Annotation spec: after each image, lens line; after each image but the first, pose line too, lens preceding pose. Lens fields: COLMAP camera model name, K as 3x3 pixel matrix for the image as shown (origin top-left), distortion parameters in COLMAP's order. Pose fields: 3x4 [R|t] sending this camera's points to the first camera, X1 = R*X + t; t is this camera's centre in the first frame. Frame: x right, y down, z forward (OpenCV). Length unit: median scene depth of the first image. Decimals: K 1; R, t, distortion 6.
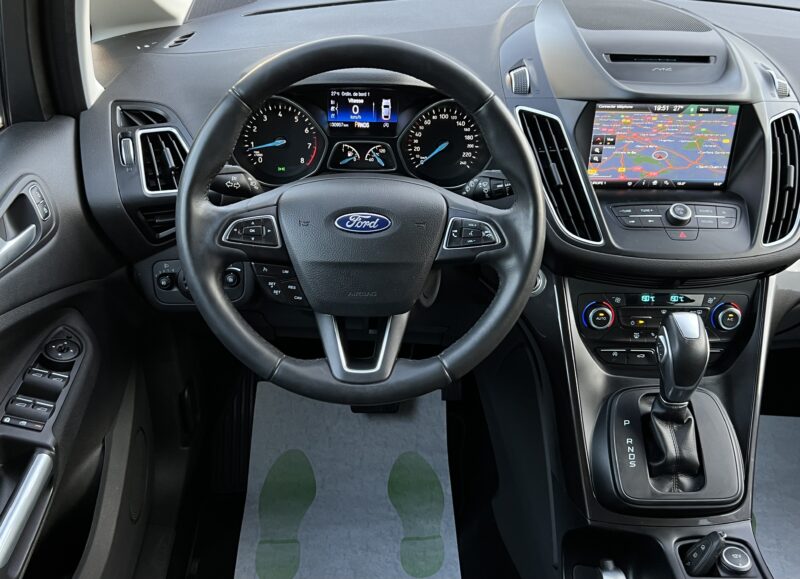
lens RADIAL K [[775.6, 0, 382.3], [0, 775.6, 279.4], [0, 0, 1]] dist [0.031109, 0.000000]
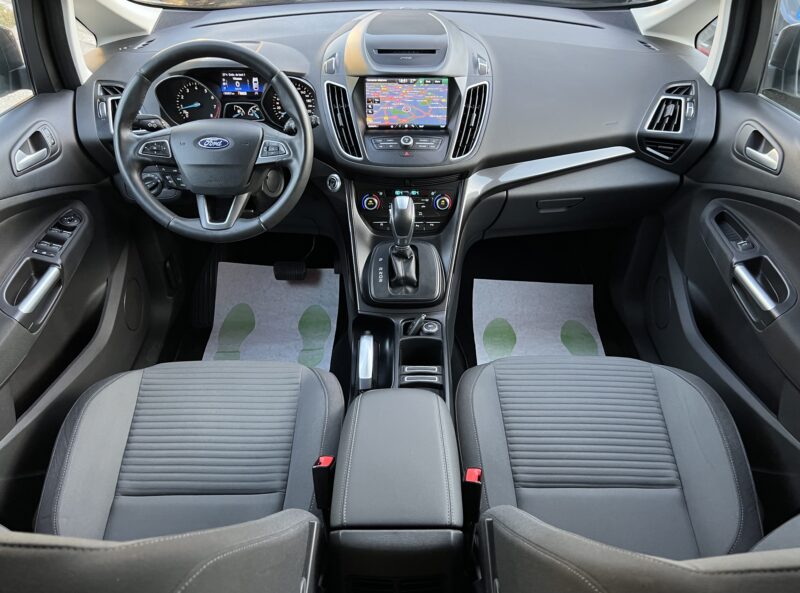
lens RADIAL K [[608.8, 0, 401.8], [0, 608.8, 302.9], [0, 0, 1]] dist [0.042805, -0.052158]
pose [[0.999584, -0.003183, -0.028650, 0.383013], [0.006116, 0.994674, 0.102891, 0.130870], [0.028170, -0.103023, 0.994280, -0.403750]]
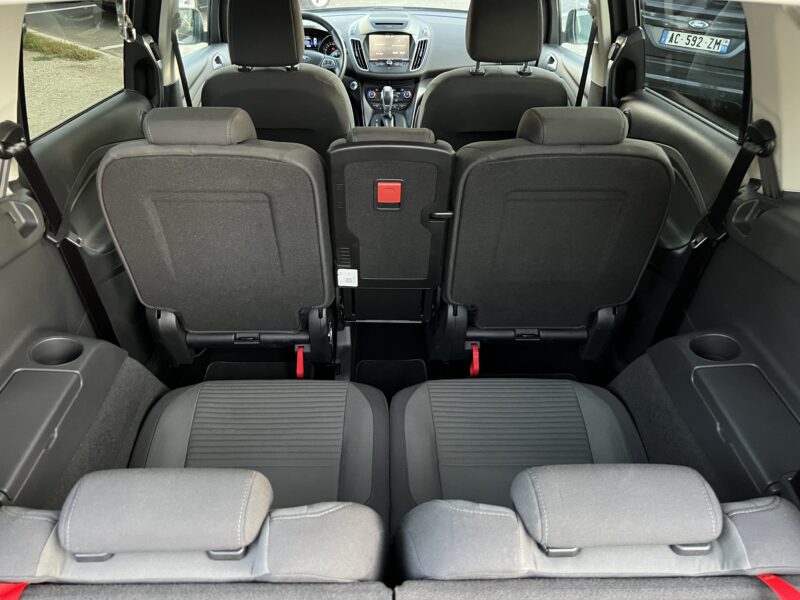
lens RADIAL K [[599.4, 0, 391.2], [0, 599.4, 302.1], [0, 0, 1]] dist [0.014279, -0.003812]
pose [[0.999725, -0.008539, -0.021825, 0.416111], [0.008764, 0.999909, 0.010218, 0.974965], [0.021736, -0.010407, 0.999710, -1.792583]]
